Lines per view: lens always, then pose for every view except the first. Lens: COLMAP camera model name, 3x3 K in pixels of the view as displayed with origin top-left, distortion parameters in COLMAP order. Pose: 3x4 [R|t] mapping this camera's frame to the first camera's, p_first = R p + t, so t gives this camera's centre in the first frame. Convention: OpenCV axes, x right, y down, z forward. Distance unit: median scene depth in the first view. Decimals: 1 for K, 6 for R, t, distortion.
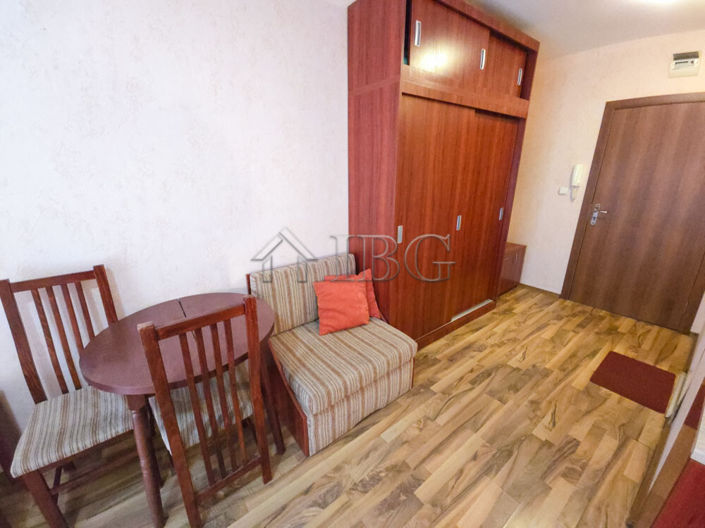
lens RADIAL K [[288.5, 0, 356.4], [0, 288.5, 260.7], [0, 0, 1]] dist [0.000879, -0.000692]
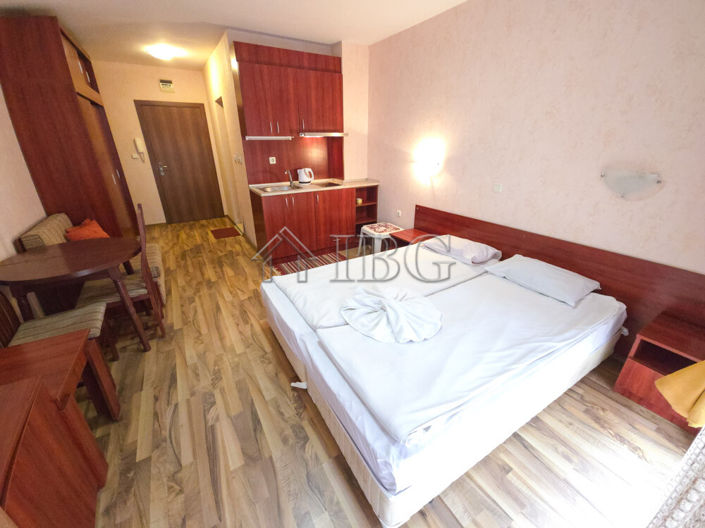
lens RADIAL K [[288.5, 0, 353.4], [0, 288.5, 267.5], [0, 0, 1]] dist [0.000879, -0.000692]
pose [[0.098518, -0.398801, 0.911730, -1.063710], [0.303721, 0.884522, 0.354081, 0.121032], [-0.947654, 0.242028, 0.208265, -0.375205]]
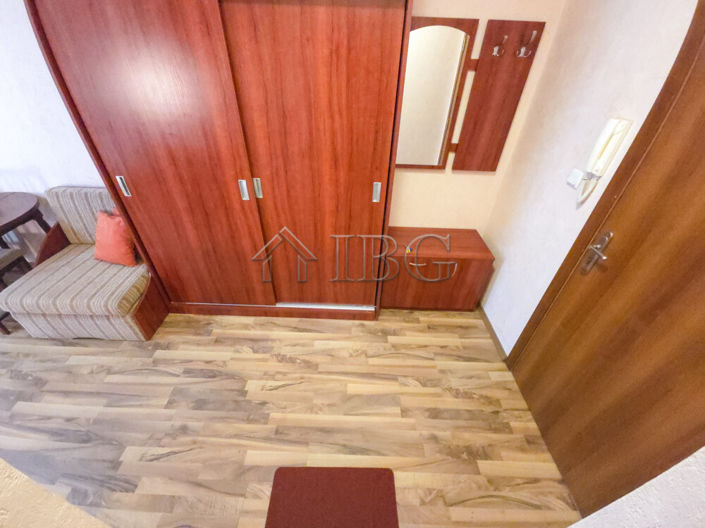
lens RADIAL K [[288.5, 0, 345.2], [0, 288.5, 289.4], [0, 0, 1]] dist [0.000879, -0.000692]
pose [[0.772550, 0.412251, -0.482924, 0.941174], [-0.210087, 0.883687, 0.418282, -0.220603], [0.599191, -0.221687, 0.769301, 0.586451]]
